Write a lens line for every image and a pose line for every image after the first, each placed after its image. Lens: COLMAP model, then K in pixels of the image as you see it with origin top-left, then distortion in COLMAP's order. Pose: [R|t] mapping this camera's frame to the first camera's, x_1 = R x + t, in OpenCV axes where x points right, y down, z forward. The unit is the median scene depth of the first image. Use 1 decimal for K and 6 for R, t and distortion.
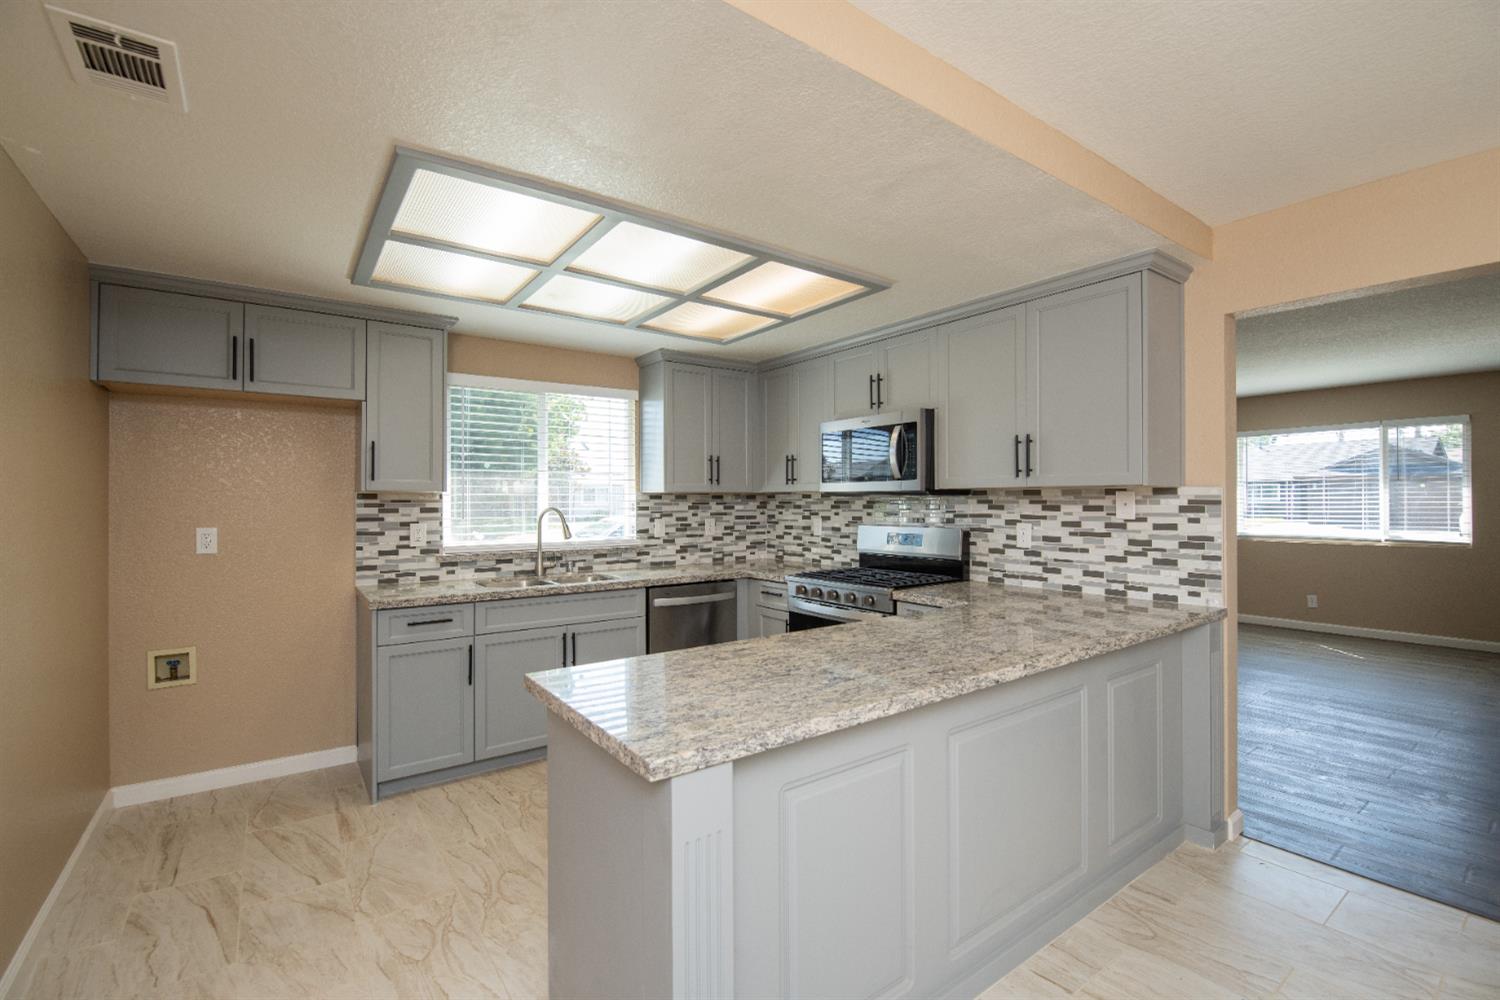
lens RADIAL K [[651.8, 0, 752.0], [0, 651.8, 499.4], [0, 0, 1]] dist [-0.001372, -0.008639]
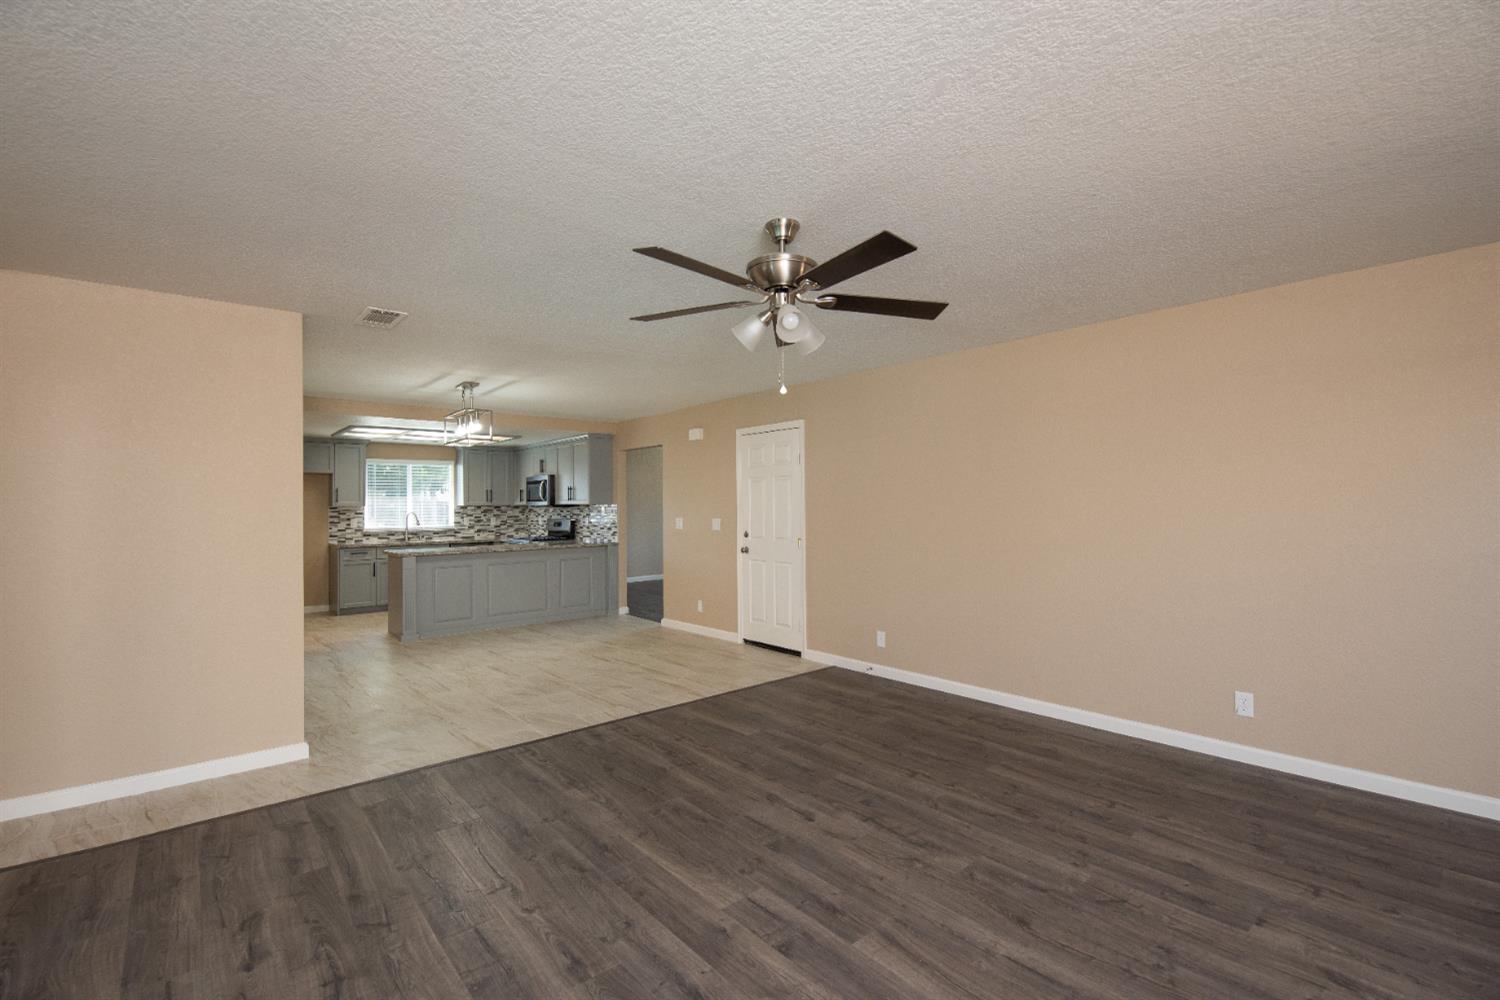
lens RADIAL K [[651.8, 0, 752.0], [0, 651.8, 499.4], [0, 0, 1]] dist [-0.001372, -0.008639]
pose [[0.996250, -0.003951, 0.086431, 0.784203], [0.004672, 0.999956, -0.008136, -0.010712], [-0.086395, 0.008509, 0.996225, -1.600625]]
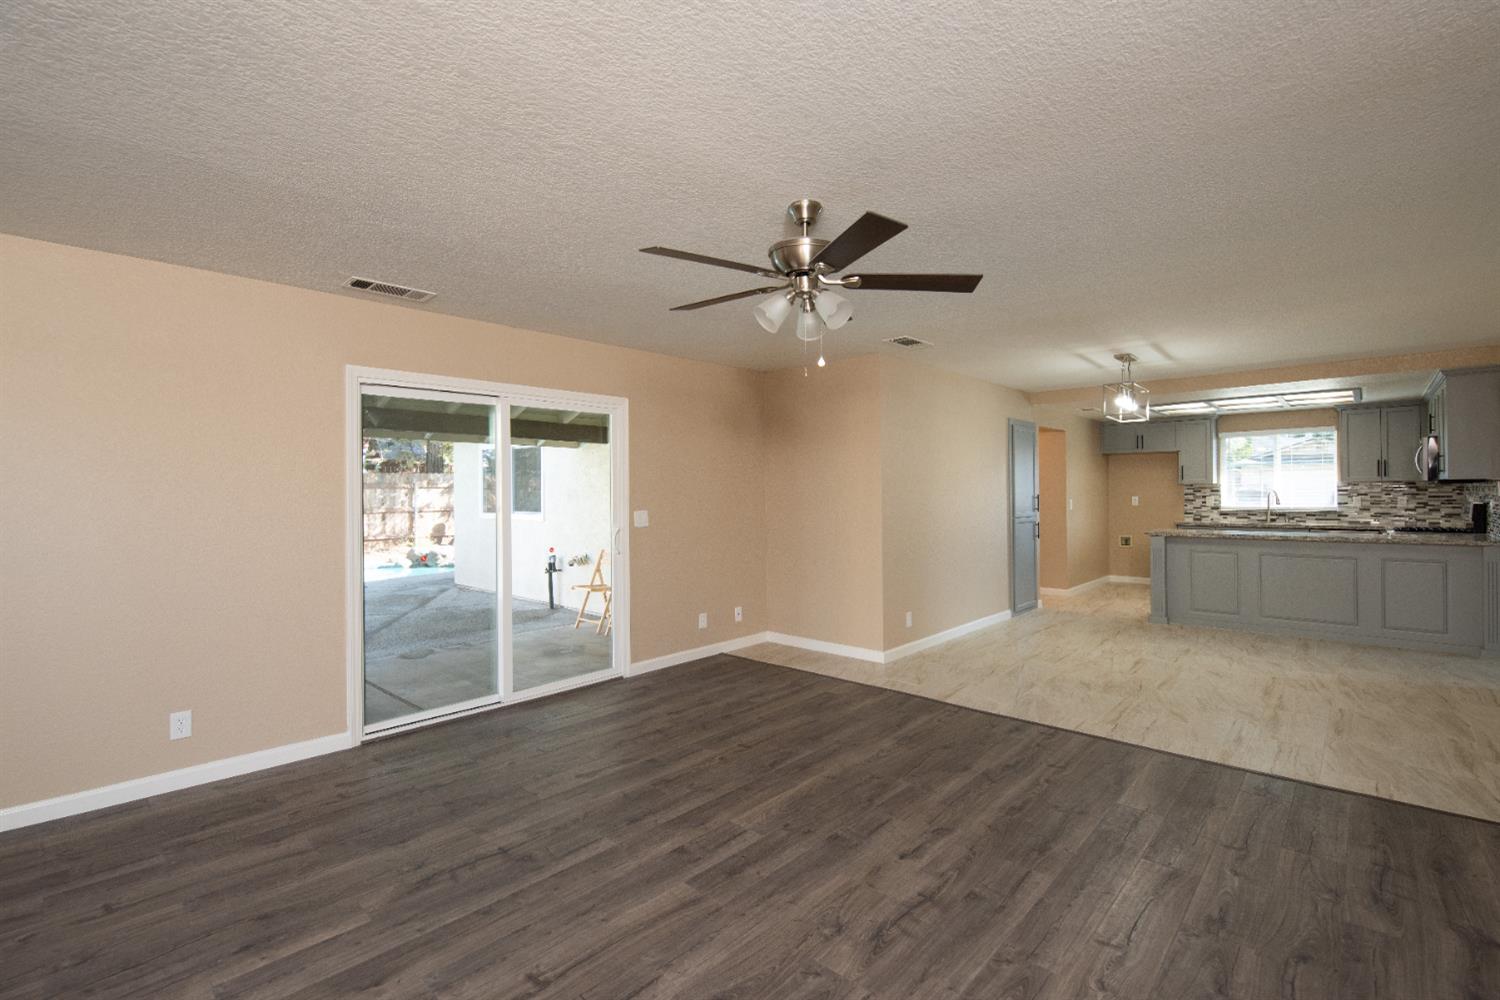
lens RADIAL K [[666.1, 0, 765.6], [0, 666.1, 490.9], [0, 0, 1]] dist [-0.000606, -0.009017]
pose [[0.201409, 0.001902, -0.979505, 1.553871], [0.011579, 0.999924, 0.004322, -0.013691], [0.979439, -0.012212, 0.201372, -1.101946]]
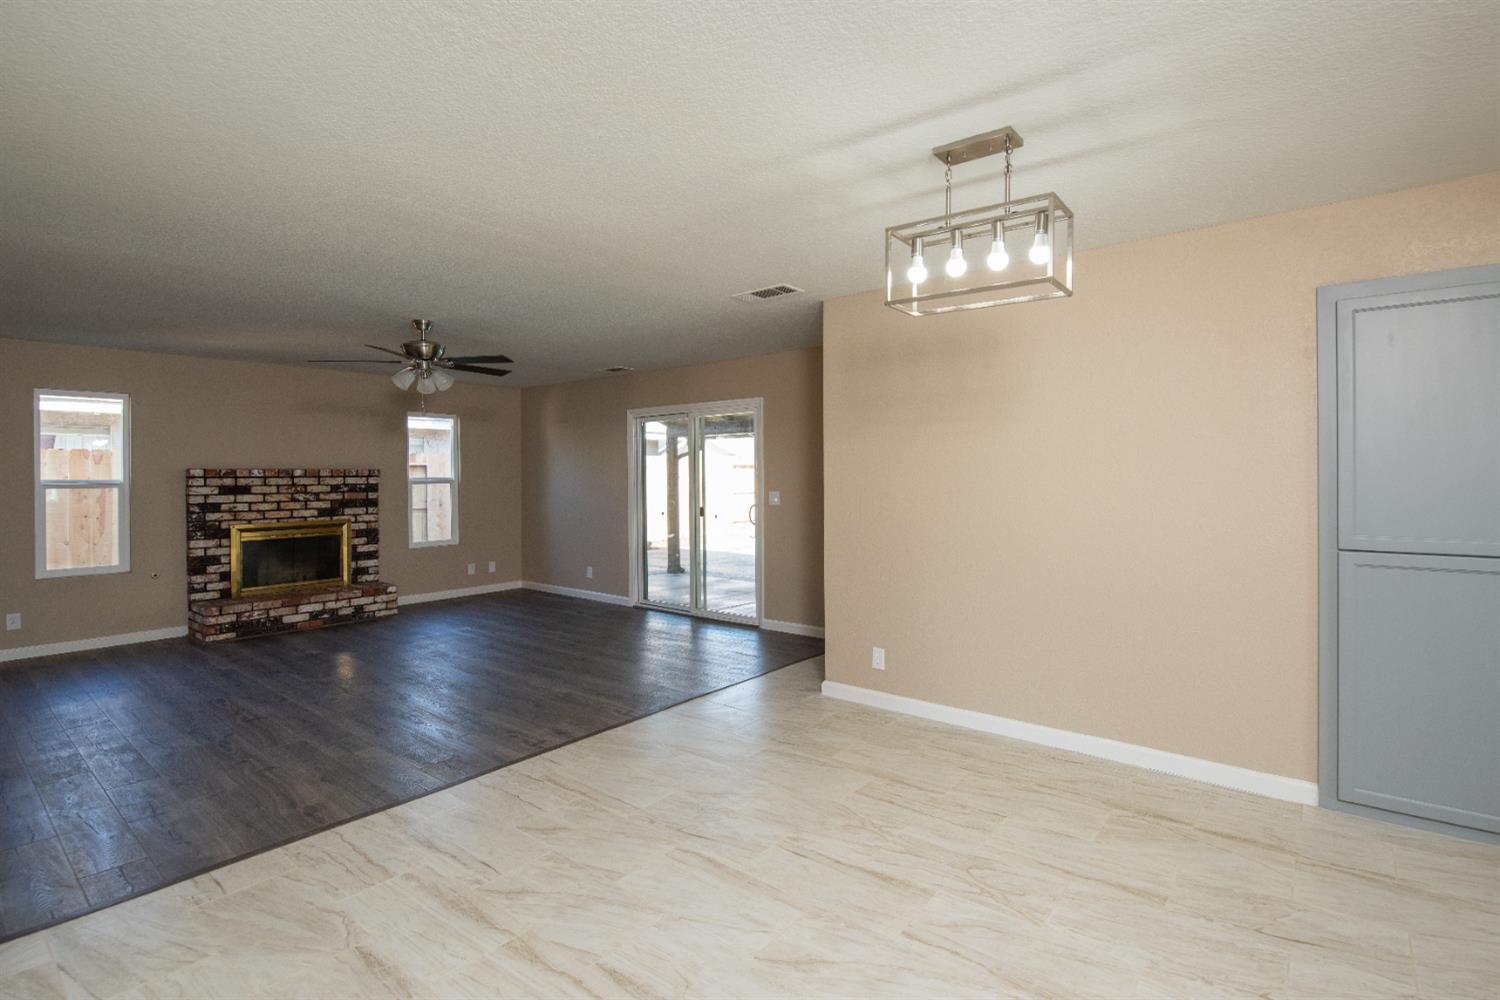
lens RADIAL K [[699.5, 0, 795.7], [0, 699.5, 472.7], [0, 0, 1]] dist [-0.010951, -0.000855]
pose [[-0.958036, 0.010474, -0.286458, 0.581198], [0.012881, 0.999896, -0.006520, -0.003166], [0.286360, -0.009936, -0.958071, 0.558964]]
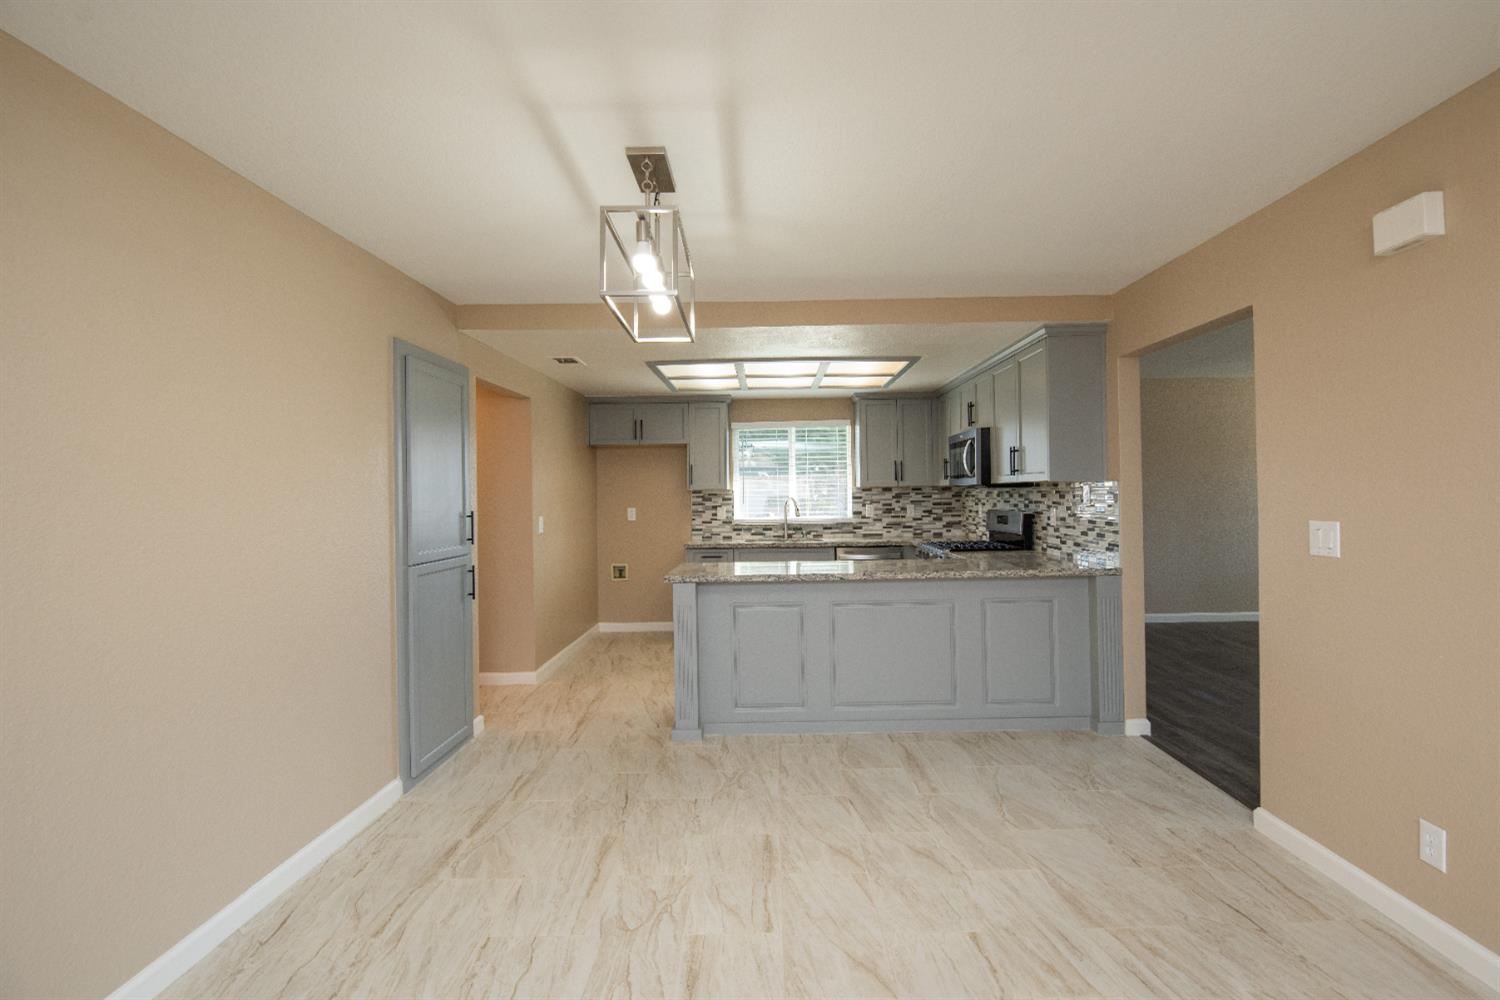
lens RADIAL K [[666.1, 0, 765.6], [0, 666.1, 490.9], [0, 0, 1]] dist [-0.000606, -0.009017]
pose [[0.807131, -0.010982, -0.590271, 0.676012], [0.014427, 0.999895, 0.001124, -0.007566], [0.590197, -0.009424, 0.807204, -0.423690]]
